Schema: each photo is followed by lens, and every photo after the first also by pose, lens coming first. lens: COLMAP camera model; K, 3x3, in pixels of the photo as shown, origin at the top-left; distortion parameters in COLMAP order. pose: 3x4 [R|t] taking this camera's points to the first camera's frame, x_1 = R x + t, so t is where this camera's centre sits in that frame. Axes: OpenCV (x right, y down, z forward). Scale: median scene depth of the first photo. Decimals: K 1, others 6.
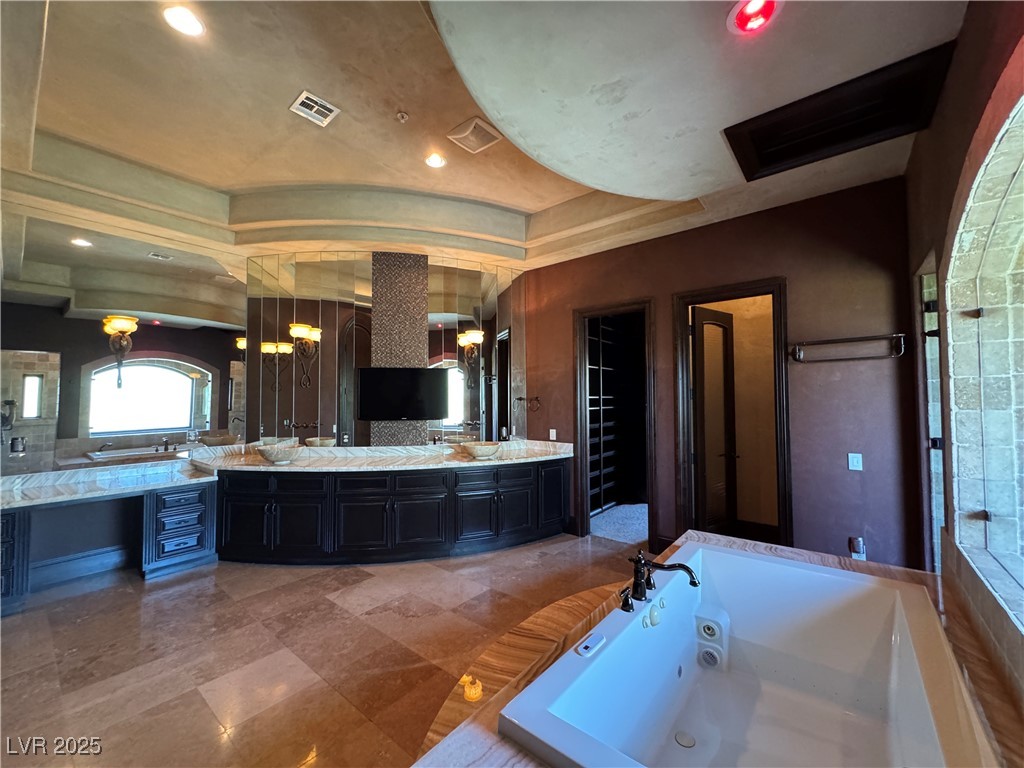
lens RADIAL K [[412.3, 0, 510.9], [0, 412.3, 383.7], [0, 0, 1]] dist [0.000376, 0.000243]
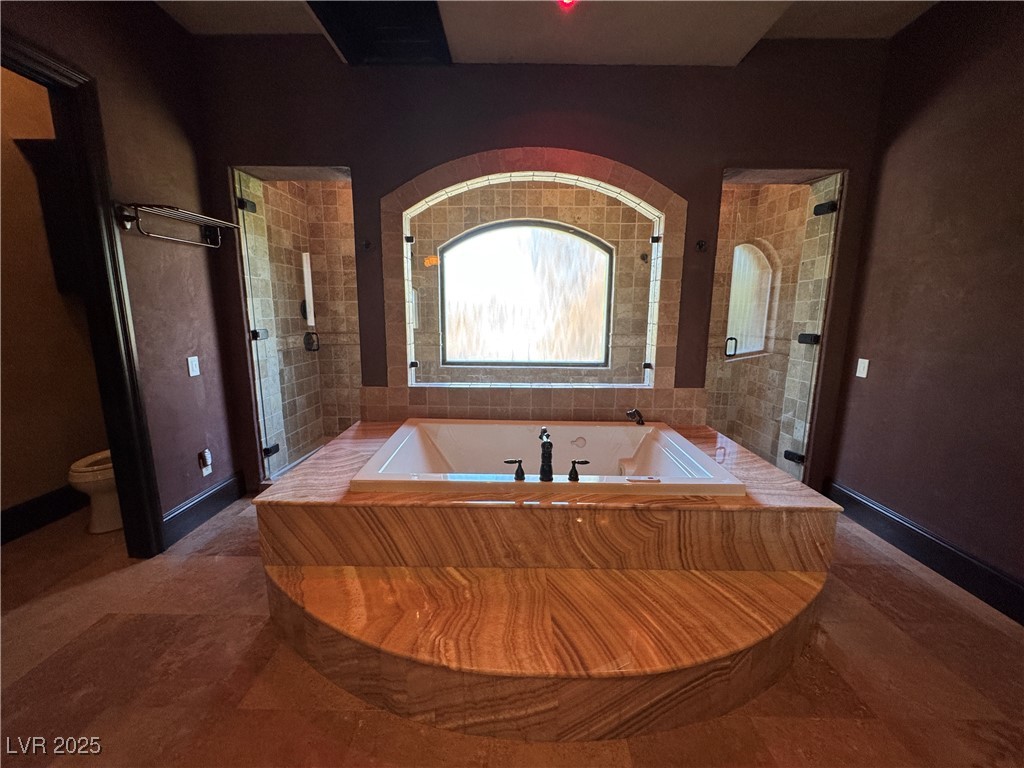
lens RADIAL K [[412.3, 0, 510.9], [0, 412.3, 383.7], [0, 0, 1]] dist [0.000376, 0.000243]
pose [[-0.625139, -0.137728, 0.768266, -0.202402], [-0.031544, 0.987962, 0.151447, 0.061921], [-0.779876, 0.070441, -0.621958, 0.854061]]
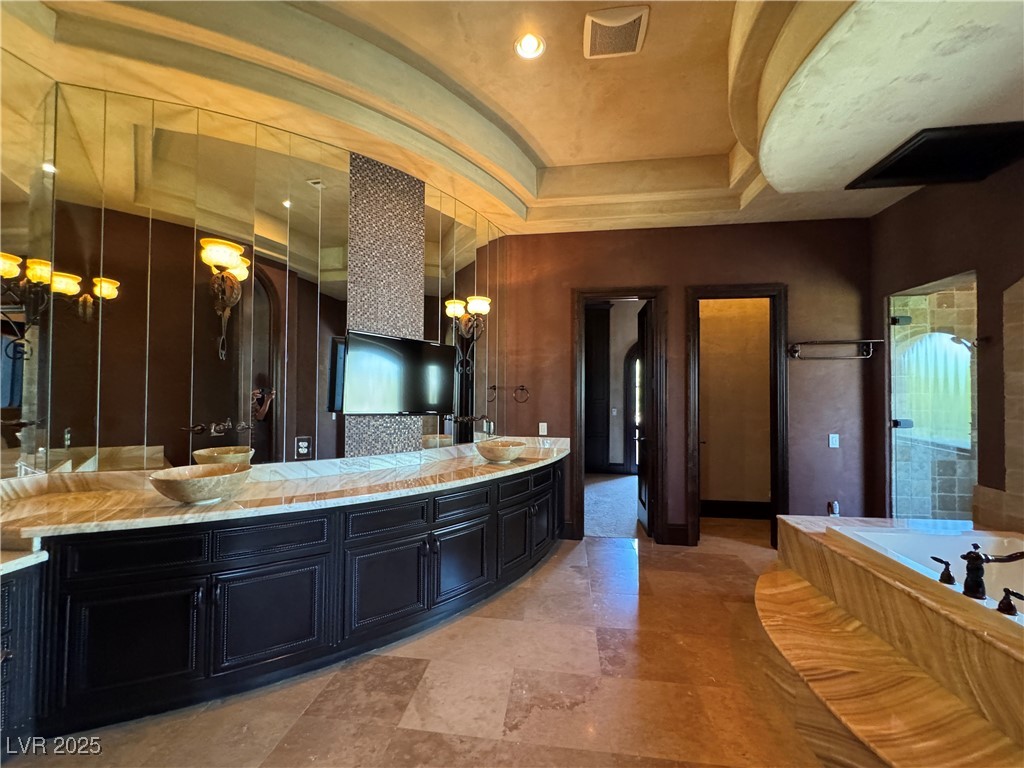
lens RADIAL K [[412.3, 0, 510.9], [0, 412.3, 383.7], [0, 0, 1]] dist [0.000376, 0.000243]
pose [[0.849678, 0.020680, 0.526896, -0.541619], [-0.028715, 0.999563, 0.007075, 0.030779], [-0.526519, -0.021141, 0.849900, 0.385565]]
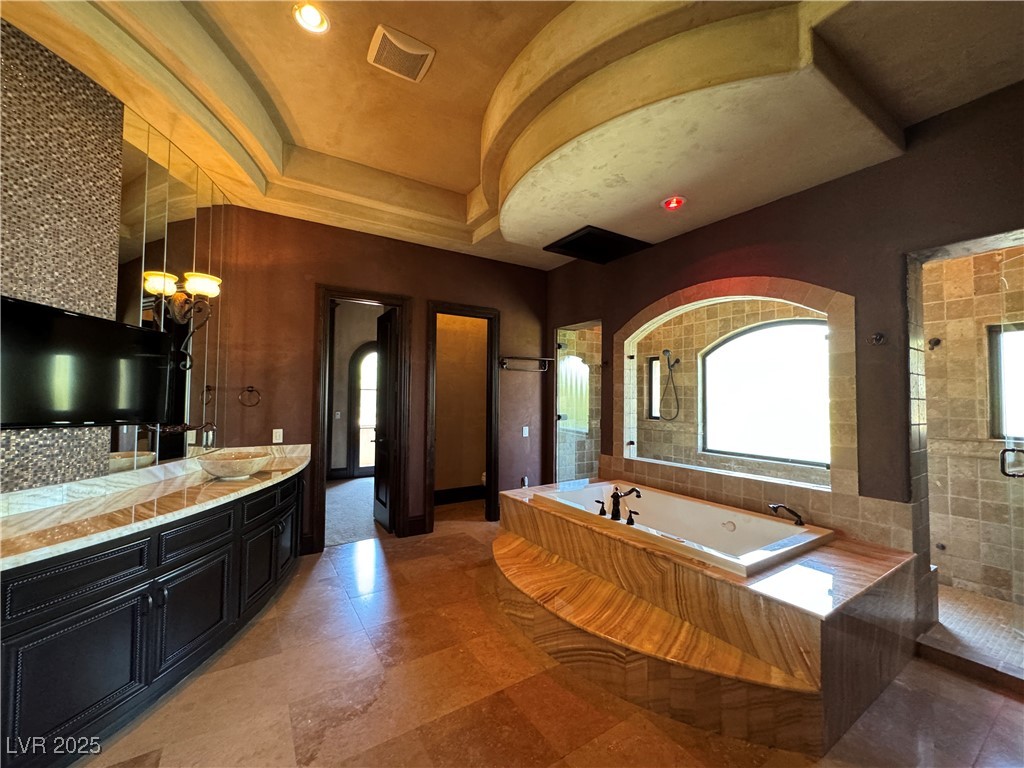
lens RADIAL K [[412.3, 0, 510.9], [0, 412.3, 383.7], [0, 0, 1]] dist [0.000376, 0.000243]
pose [[0.308132, 0.038874, 0.950549, -0.647375], [-0.043898, 0.998682, -0.026612, 0.035680], [-0.950330, -0.033527, 0.309432, 0.457883]]
